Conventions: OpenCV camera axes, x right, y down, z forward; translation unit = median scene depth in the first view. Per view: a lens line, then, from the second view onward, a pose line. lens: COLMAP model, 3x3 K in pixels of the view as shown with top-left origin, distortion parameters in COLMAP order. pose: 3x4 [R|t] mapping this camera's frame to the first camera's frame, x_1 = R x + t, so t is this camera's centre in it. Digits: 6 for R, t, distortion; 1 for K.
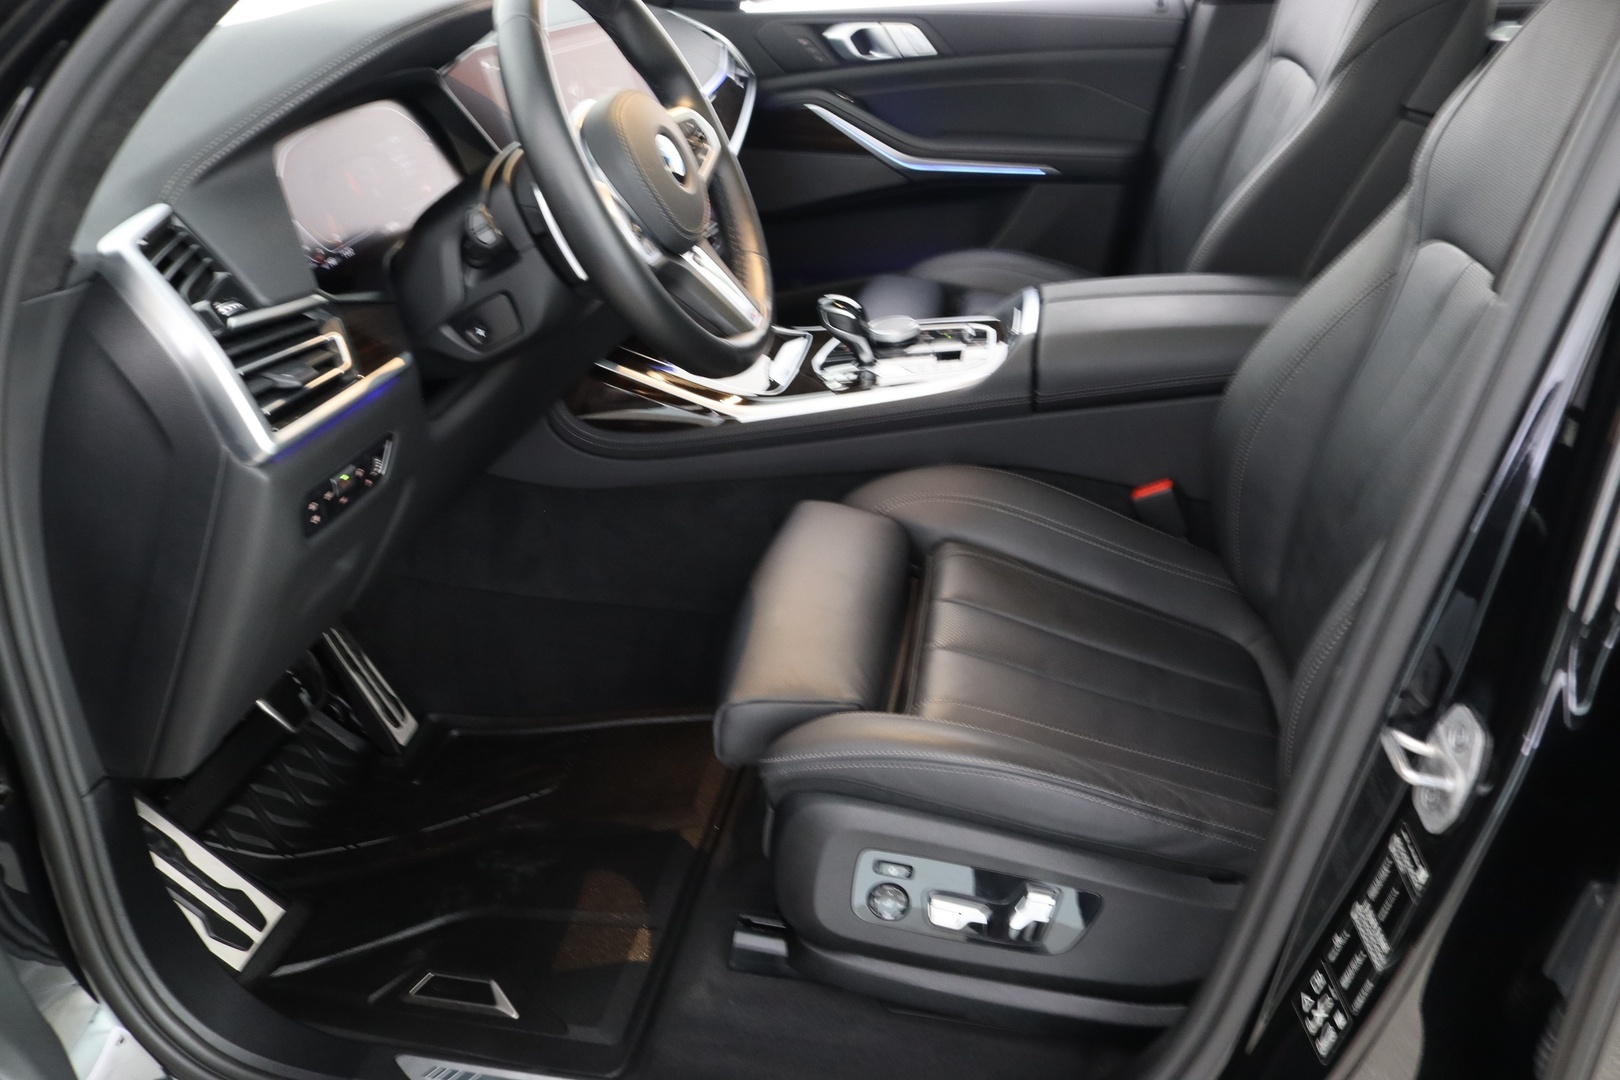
lens RADIAL K [[1326.6, 0, 804.5], [0, 1326.6, 544.8], [0, 0, 1]] dist [-0.161861, 0.114155]
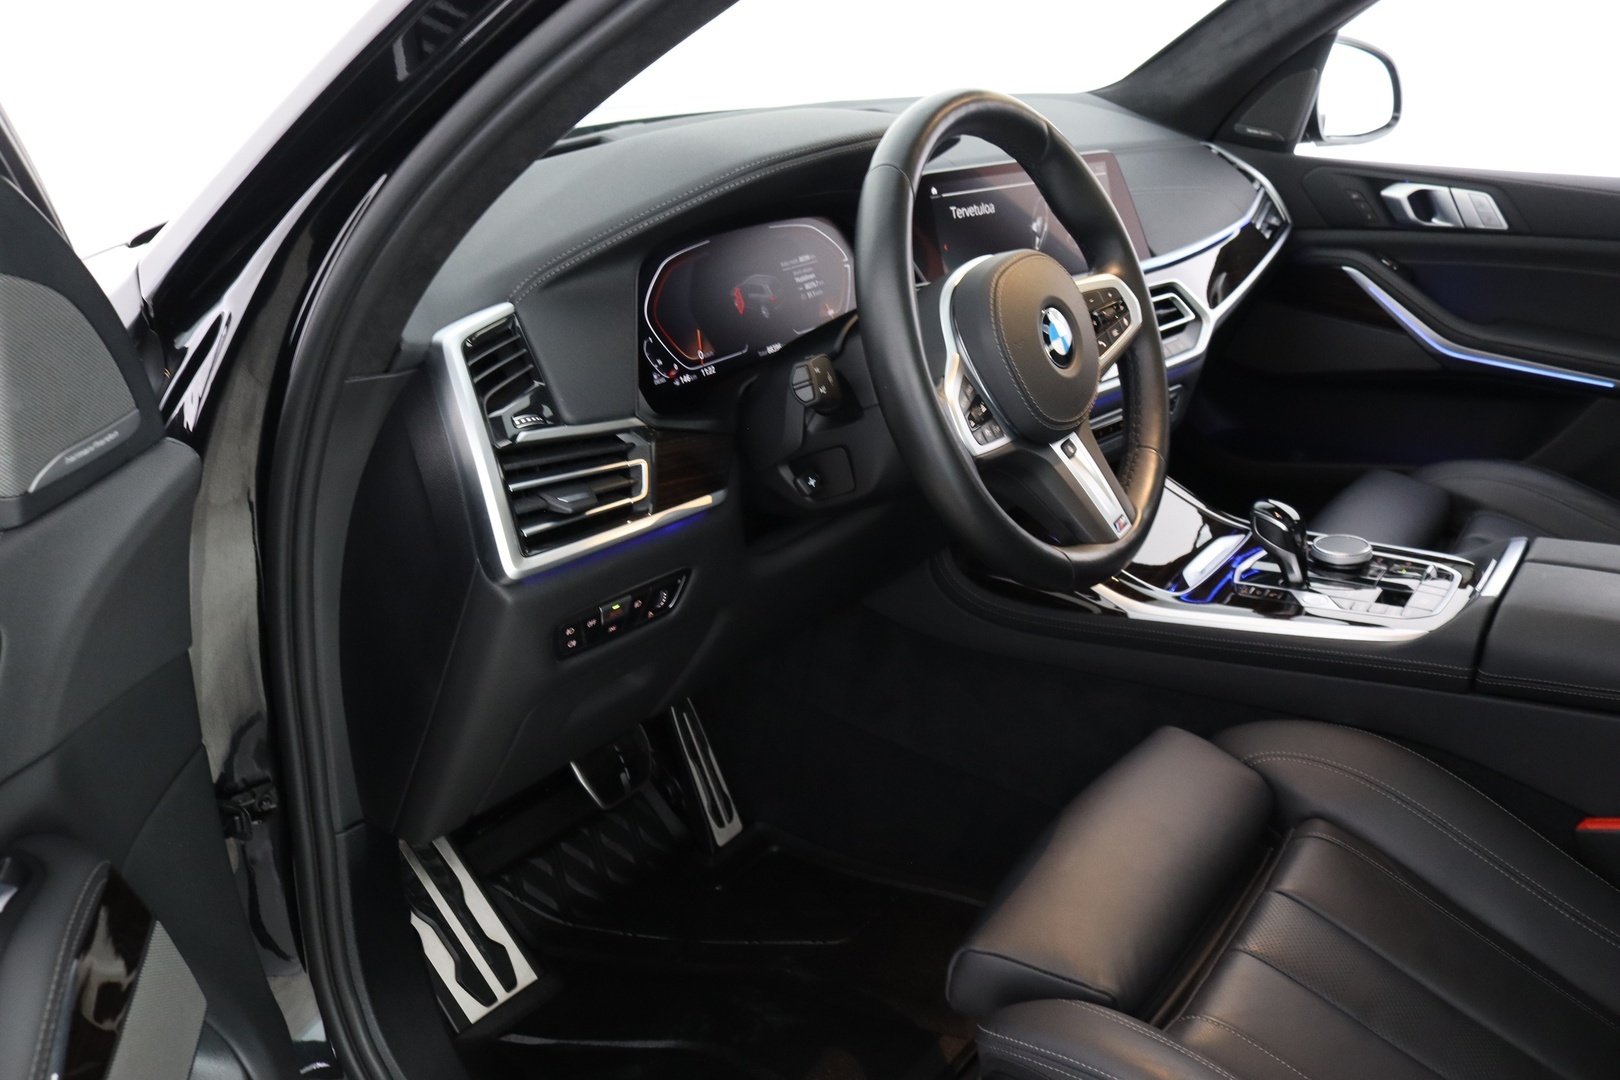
lens RADIAL K [[1326.6, 0, 805.4], [0, 1326.6, 528.6], [0, 0, 1]] dist [-0.161861, 0.114155]
pose [[0.887471, 0.219592, -0.405184, 0.120799], [-0.245943, 0.969191, -0.013427, -0.099638], [0.389752, 0.111568, 0.914137, 0.114775]]
